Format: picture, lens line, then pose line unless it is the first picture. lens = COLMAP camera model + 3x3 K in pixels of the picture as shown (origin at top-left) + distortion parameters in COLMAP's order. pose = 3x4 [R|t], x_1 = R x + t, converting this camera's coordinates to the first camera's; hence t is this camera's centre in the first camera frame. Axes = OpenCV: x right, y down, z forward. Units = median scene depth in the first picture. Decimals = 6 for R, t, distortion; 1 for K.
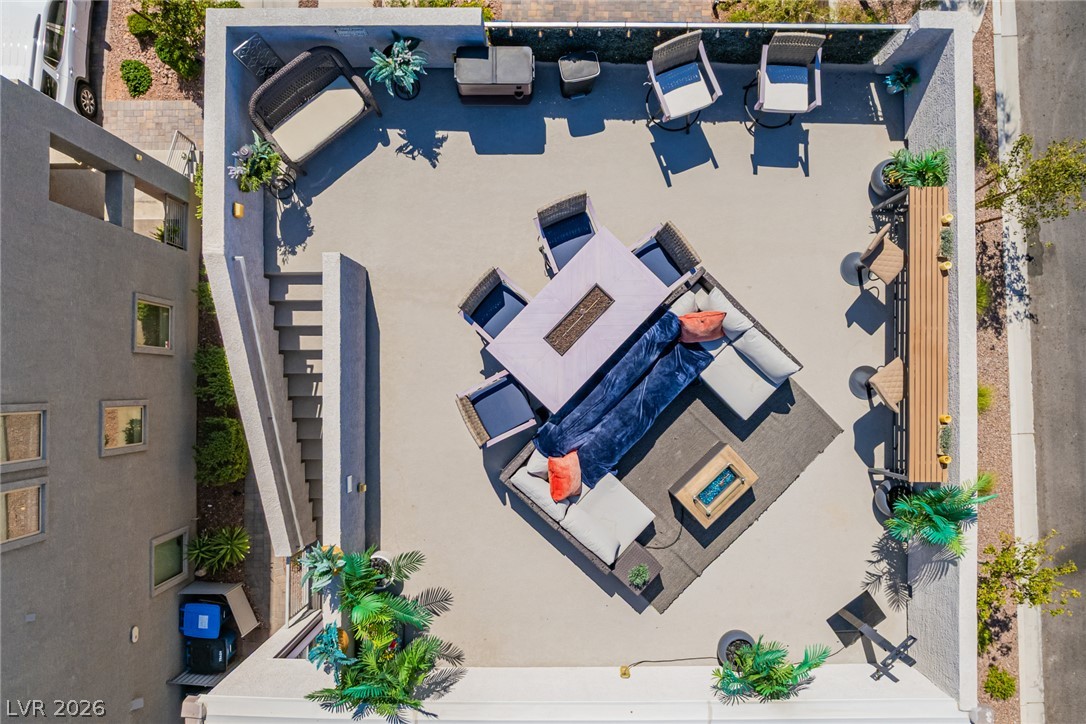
lens RADIAL K [[841.2, 0, 543.9], [0, 841.2, 367.6], [0, 0, 1]] dist [-0.058313, 0.039089]
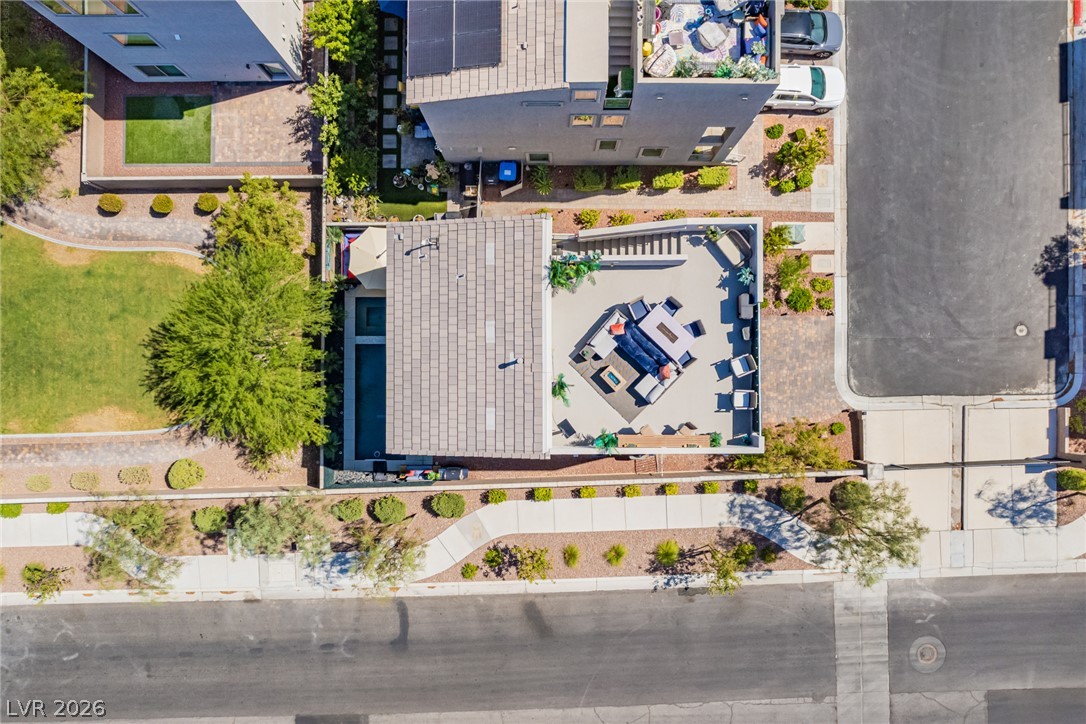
lens RADIAL K [[841.2, 0, 554.6], [0, 841.2, 365.3], [0, 0, 1]] dist [-0.058313, 0.039089]
pose [[0.004709, 0.999856, -0.016330, 0.205103], [-0.999830, 0.004999, 0.017743, 0.301923], [0.017822, 0.016243, 0.999709, -2.110540]]
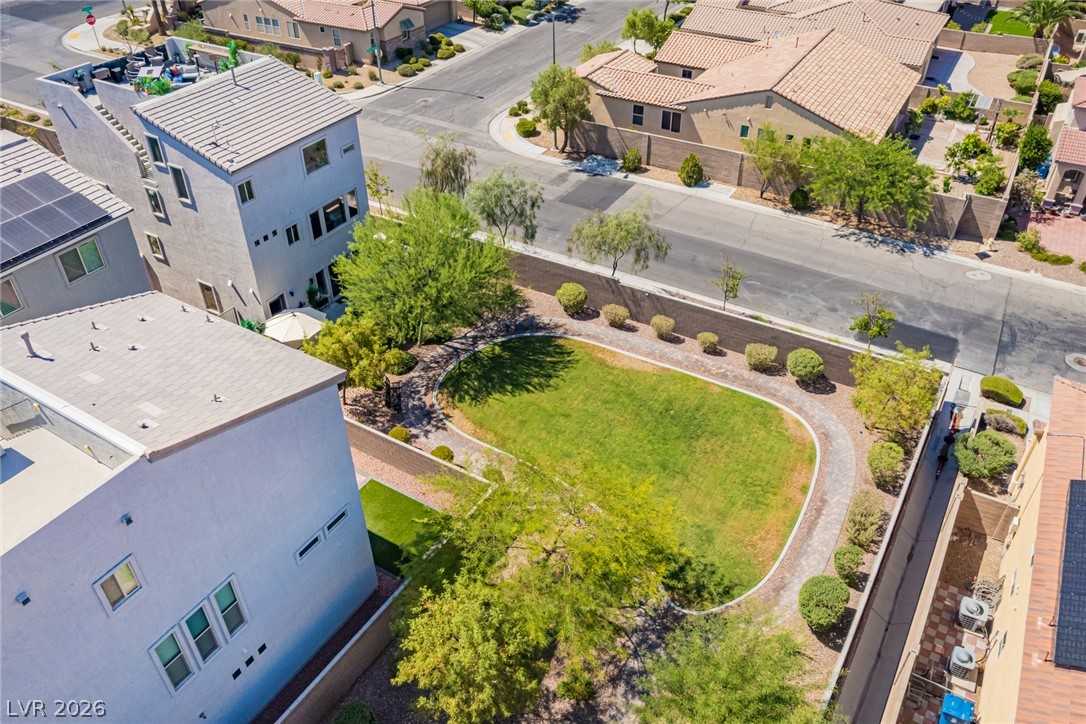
lens RADIAL K [[841.2, 0, 544.1], [0, 841.2, 362.5], [0, 0, 1]] dist [-0.058313, 0.039089]
pose [[0.521247, -0.513452, 0.681666, -2.680032], [0.853360, 0.321899, -0.410071, 4.027567], [-0.008876, 0.795455, 0.605948, -0.514336]]
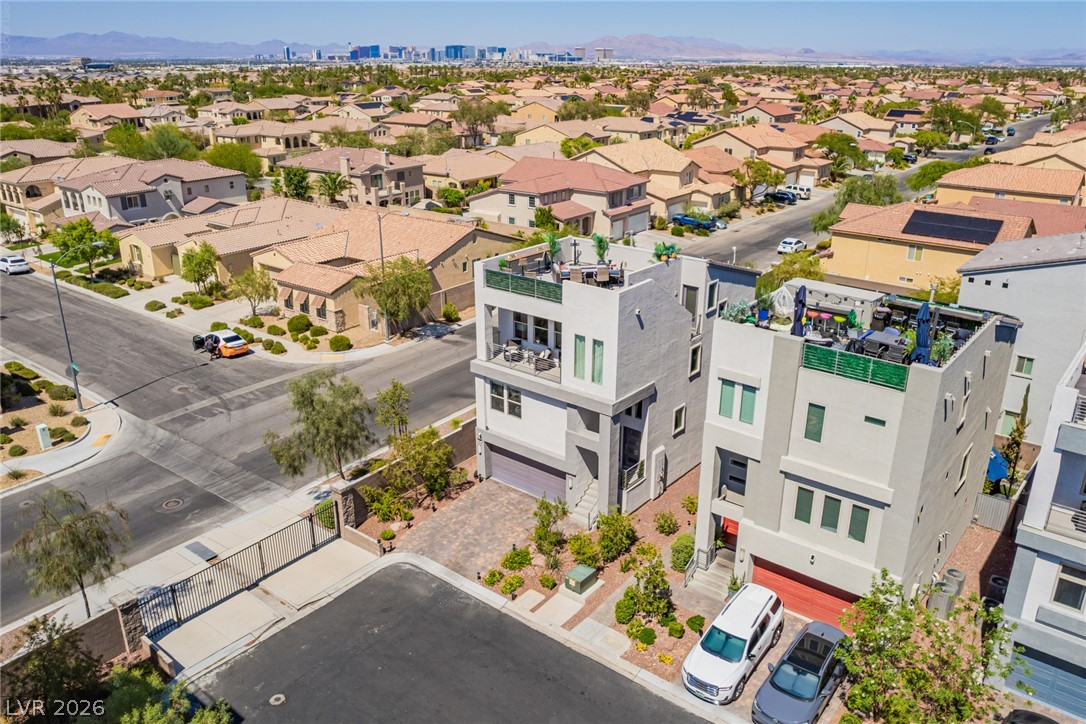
lens RADIAL K [[841.2, 0, 547.5], [0, 841.2, 366.1], [0, 0, 1]] dist [-0.058313, 0.039089]
pose [[-0.780024, -0.221692, 0.585162, -2.304345], [0.625705, -0.265276, 0.733567, -3.299266], [-0.007397, 0.938339, 0.345636, -0.018872]]
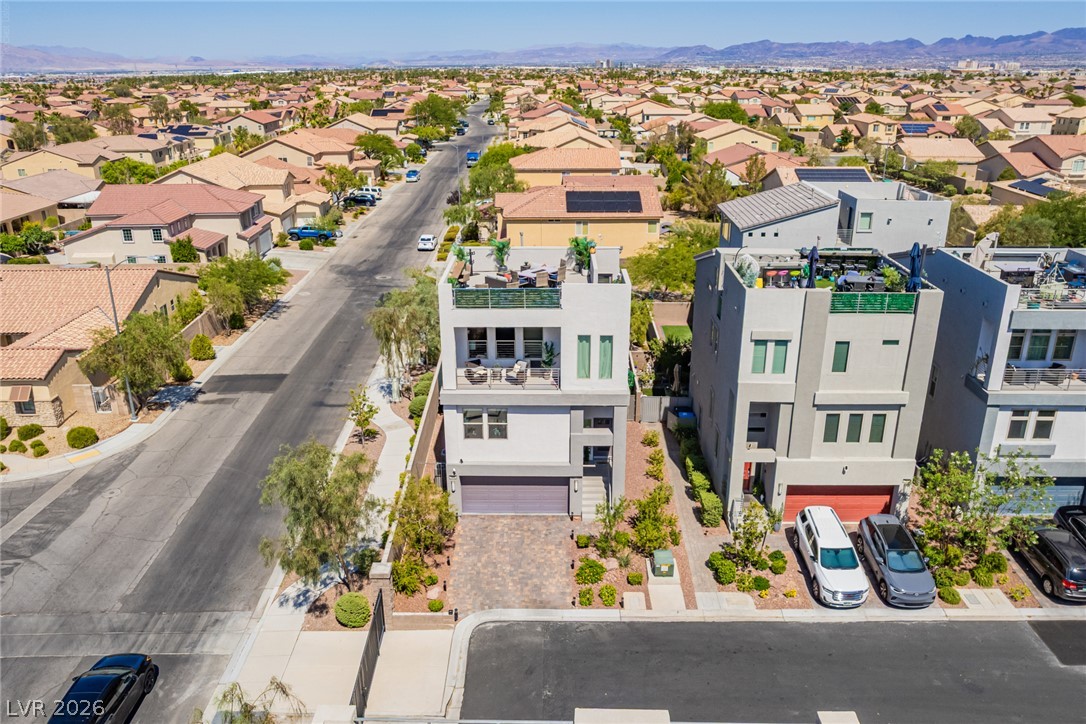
lens RADIAL K [[841.2, 0, 545.9], [0, 841.2, 366.3], [0, 0, 1]] dist [-0.058313, 0.039089]
pose [[-0.999878, 0.002880, 0.015377, -0.056701], [0.013489, -0.339130, 0.940643, -3.999542], [0.007924, 0.940735, 0.339050, 0.006403]]
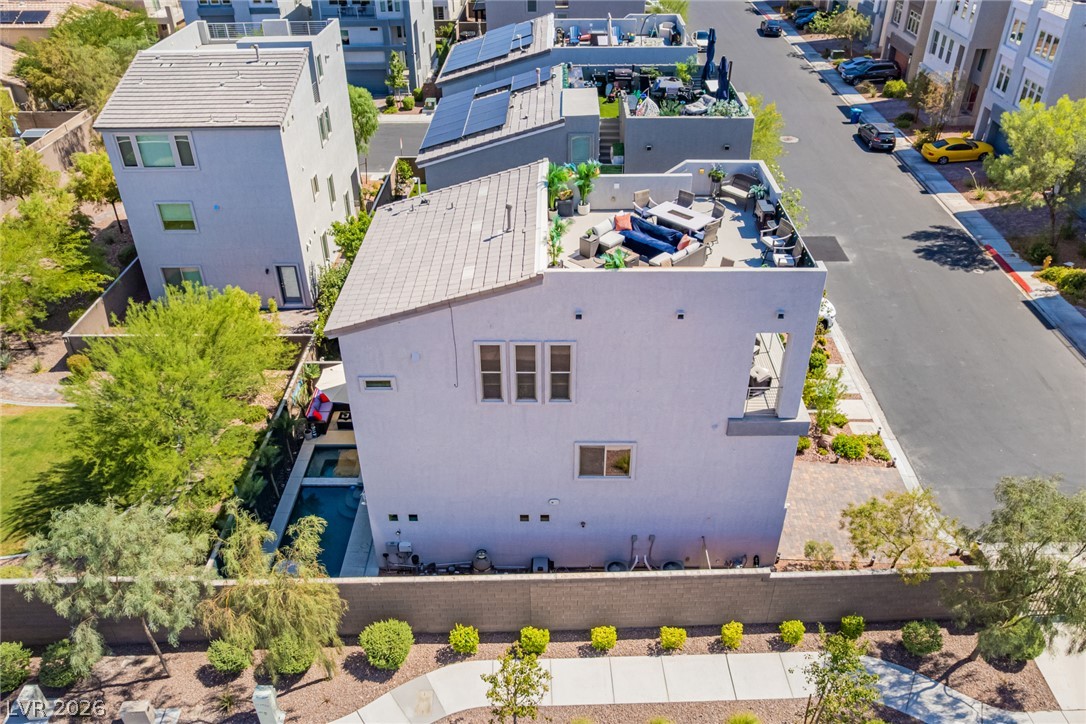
lens RADIAL K [[841.2, 0, 551.8], [0, 841.2, 365.3], [0, 0, 1]] dist [-0.058313, 0.039089]
pose [[-0.000900, 0.561341, -0.827584, 2.506637], [-0.999735, 0.018517, 0.013647, 0.325971], [0.022985, 0.827377, 0.561176, -0.160840]]
